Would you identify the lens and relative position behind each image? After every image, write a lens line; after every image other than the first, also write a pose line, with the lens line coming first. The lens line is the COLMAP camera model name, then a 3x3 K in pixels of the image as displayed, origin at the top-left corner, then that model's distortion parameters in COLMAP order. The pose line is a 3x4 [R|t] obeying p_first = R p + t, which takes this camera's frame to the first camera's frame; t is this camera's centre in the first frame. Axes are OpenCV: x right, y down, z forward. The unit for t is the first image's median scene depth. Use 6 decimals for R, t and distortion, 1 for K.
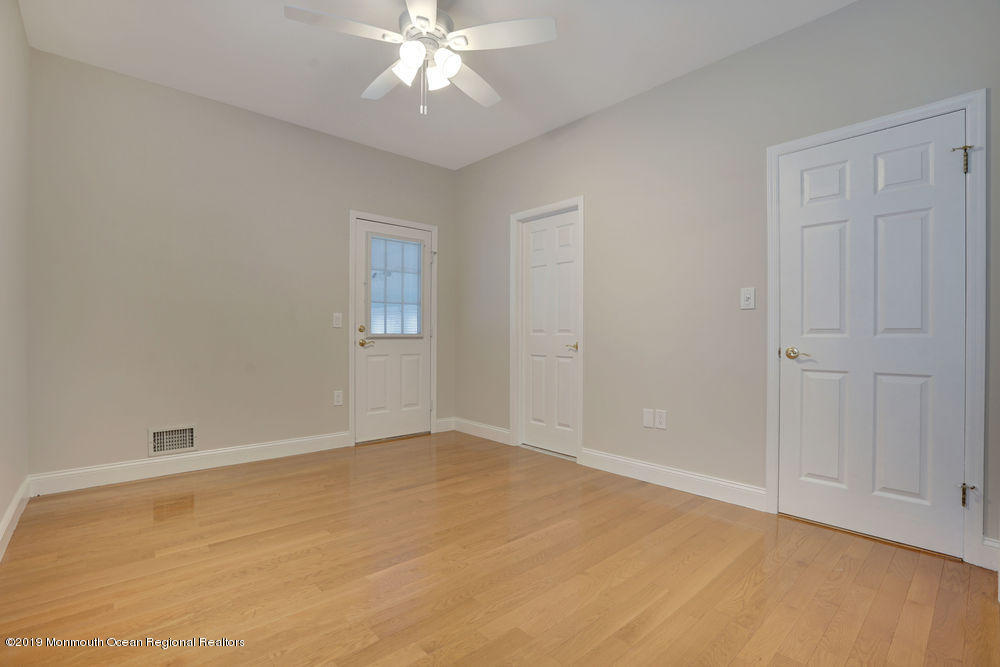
lens RADIAL K [[459.0, 0, 500.0], [0, 459.0, 333.5], [0, 0, 1]] dist [-0.041086, 0.000000]
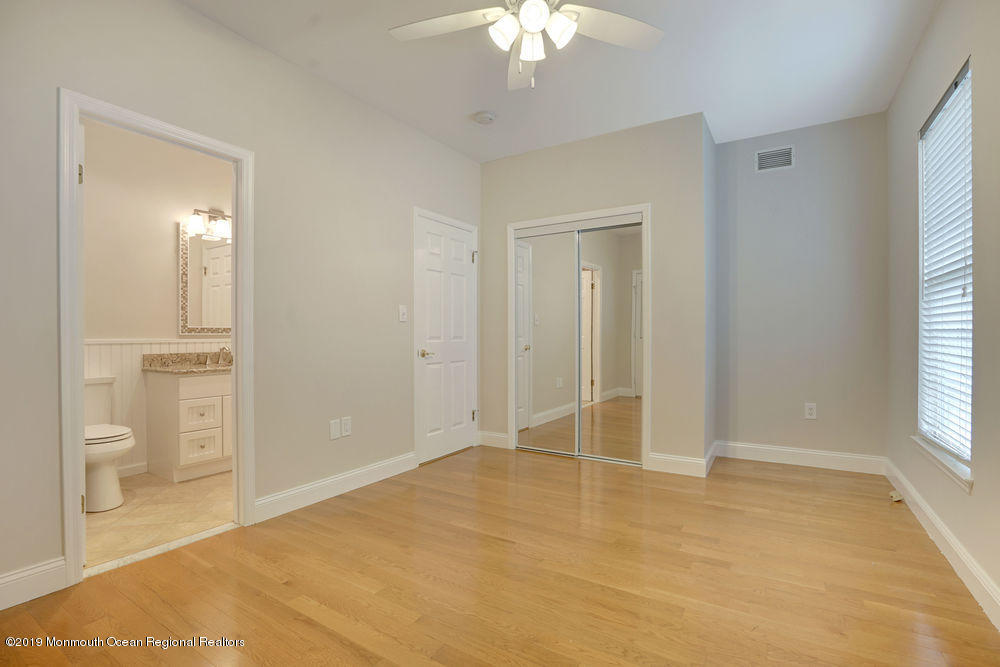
lens RADIAL K [[459.0, 0, 500.0], [0, 459.0, 333.5], [0, 0, 1]] dist [-0.041086, 0.000000]
pose [[-0.273839, -0.000925, 0.961775, -0.852557], [-0.001482, 0.999999, 0.000540, -0.020980], [-0.961774, -0.001277, -0.273840, 1.149013]]
